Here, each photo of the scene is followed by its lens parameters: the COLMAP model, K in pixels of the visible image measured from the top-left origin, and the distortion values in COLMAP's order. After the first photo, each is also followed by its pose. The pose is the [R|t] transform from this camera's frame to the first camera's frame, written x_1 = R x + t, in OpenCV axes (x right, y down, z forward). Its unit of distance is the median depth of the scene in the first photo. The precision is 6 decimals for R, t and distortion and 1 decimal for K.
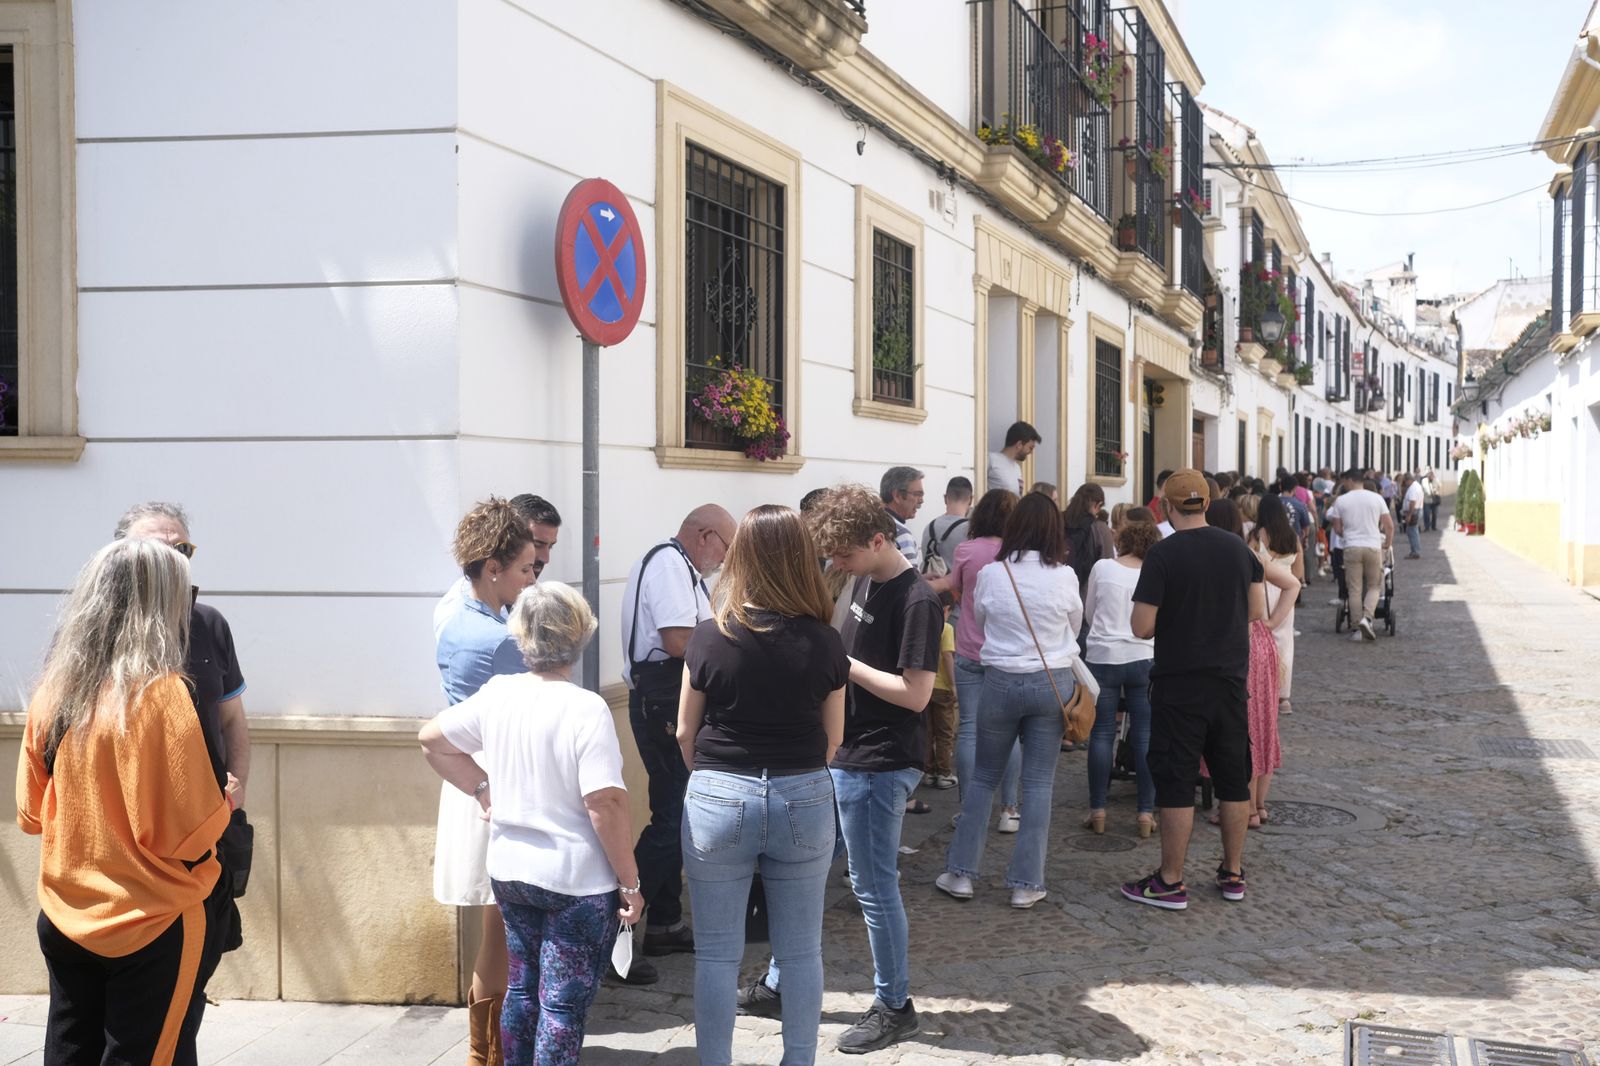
lens RADIAL K [[1565.3, 0, 800.0], [0, 1565.3, 533.0], [0, 0, 1]] dist [-0.087790, 0.223154]
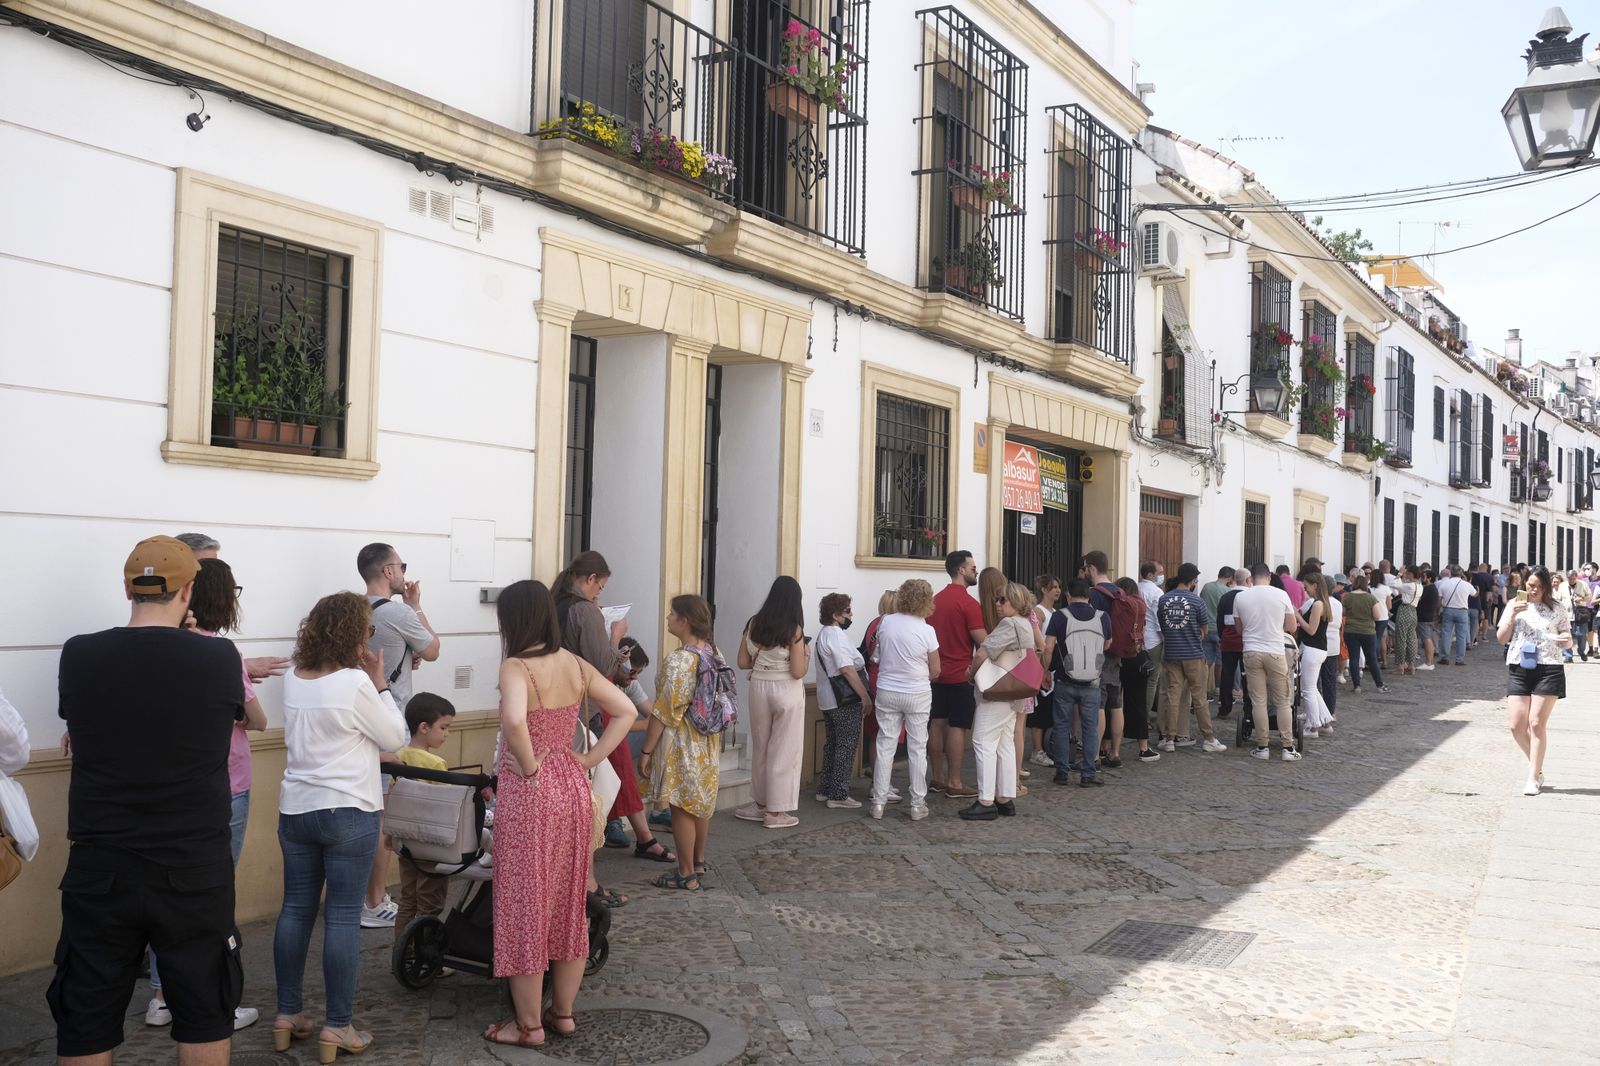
lens RADIAL K [[1565.3, 0, 800.0], [0, 1565.3, 533.0], [0, 0, 1]] dist [-0.087790, 0.223154]
pose [[0.989290, 0.023969, -0.143985, 0.194829], [-0.031316, 0.998309, -0.048979, -0.005177], [0.142568, 0.052964, 0.988367, 0.120356]]
